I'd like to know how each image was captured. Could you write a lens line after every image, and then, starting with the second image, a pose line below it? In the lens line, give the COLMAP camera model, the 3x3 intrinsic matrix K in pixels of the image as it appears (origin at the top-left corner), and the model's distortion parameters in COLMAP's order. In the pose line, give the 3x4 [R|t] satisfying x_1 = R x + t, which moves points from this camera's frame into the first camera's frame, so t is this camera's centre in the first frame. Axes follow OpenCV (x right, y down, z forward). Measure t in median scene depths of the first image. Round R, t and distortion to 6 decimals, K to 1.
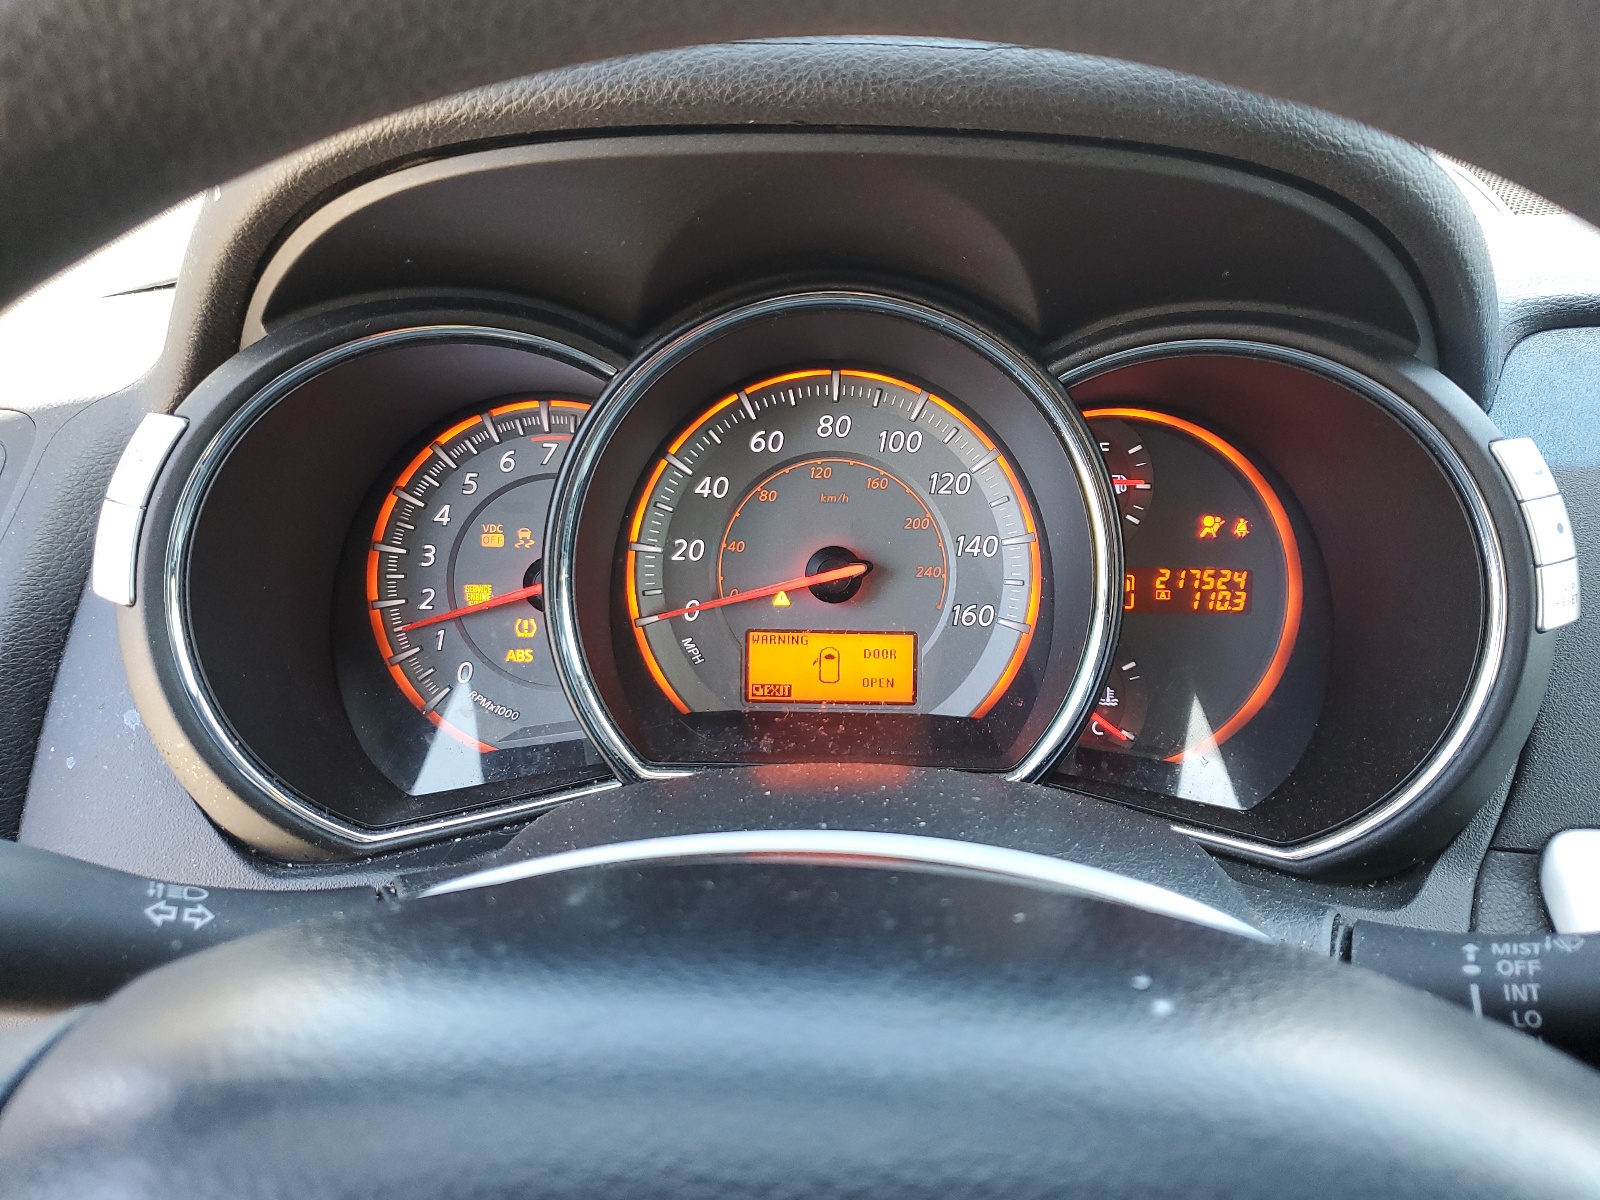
lens RADIAL K [[1217.5, 0, 799.1], [0, 1217.5, 600.1], [0, 0, 1]] dist [-0.004064, 0.000023]
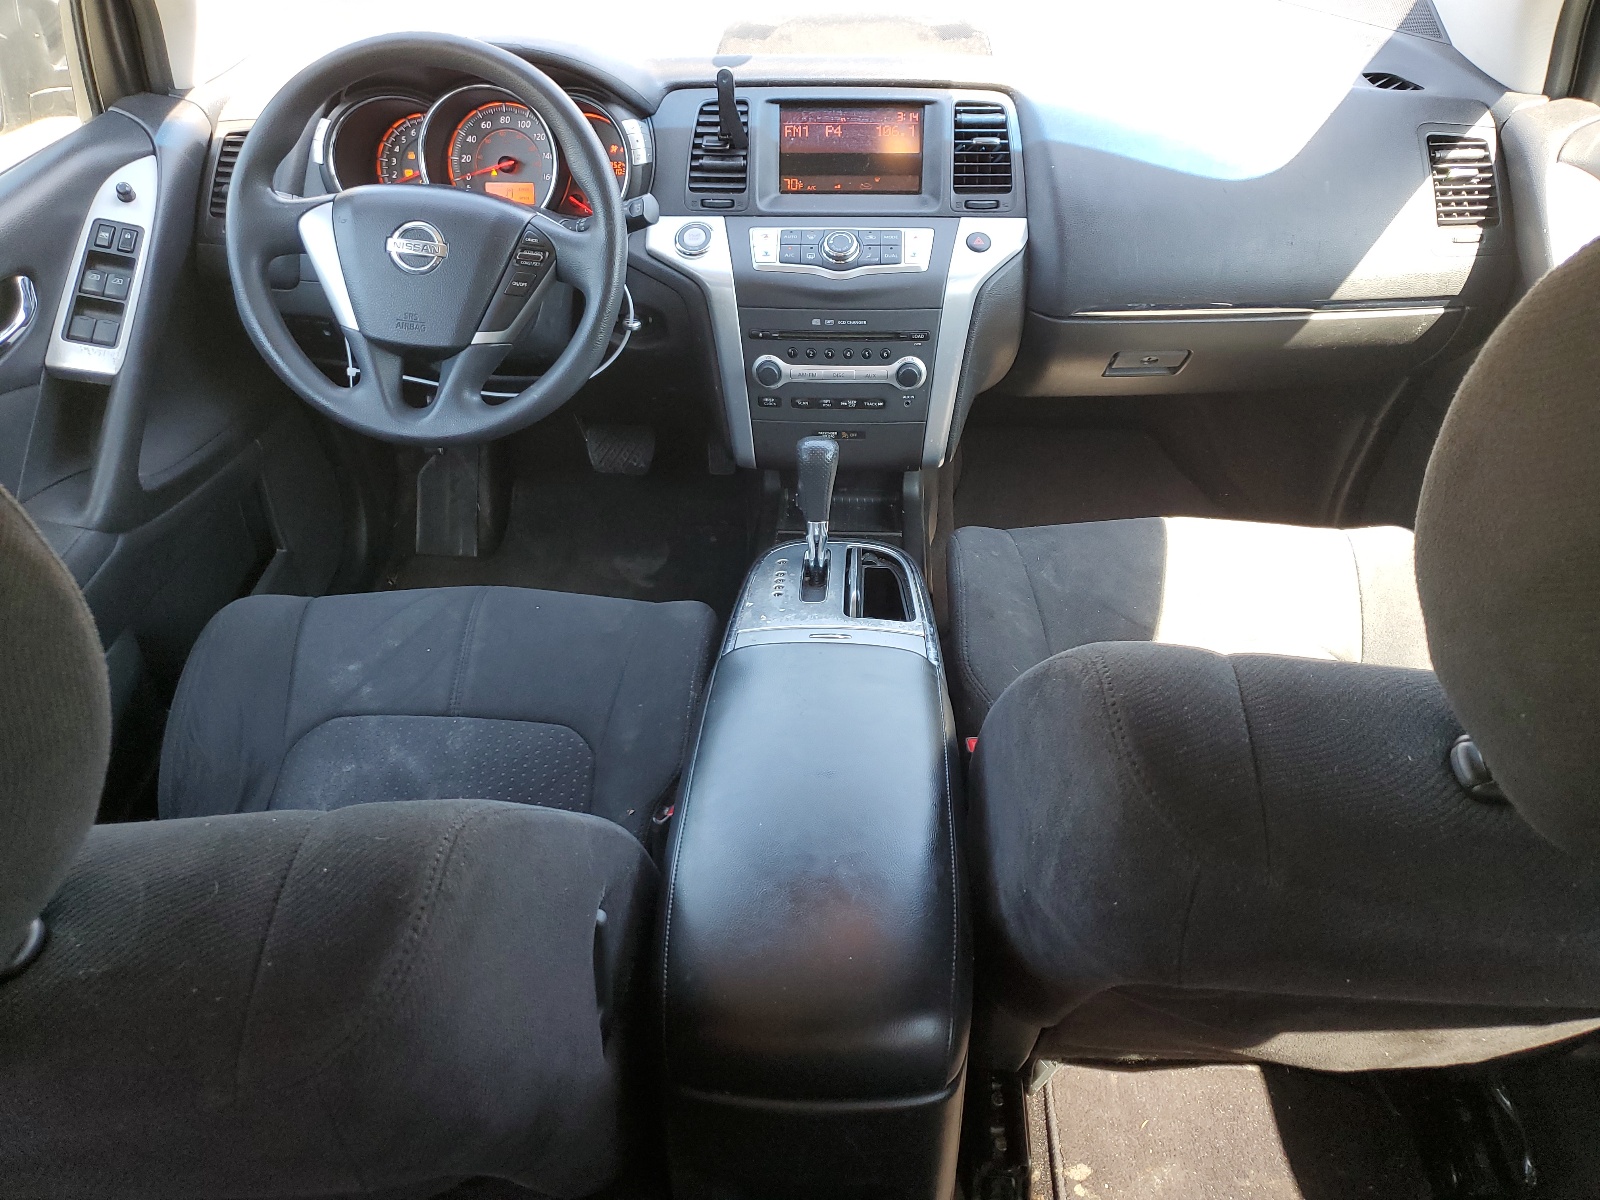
lens RADIAL K [[1217.5, 0, 800.8], [0, 1217.5, 598.8], [0, 0, 1]] dist [-0.004064, 0.000023]
pose [[0.997335, 0.007180, -0.072604, 1.130196], [0.009712, 0.973226, 0.229645, 0.397067], [0.072309, -0.229738, 0.970563, -2.609356]]
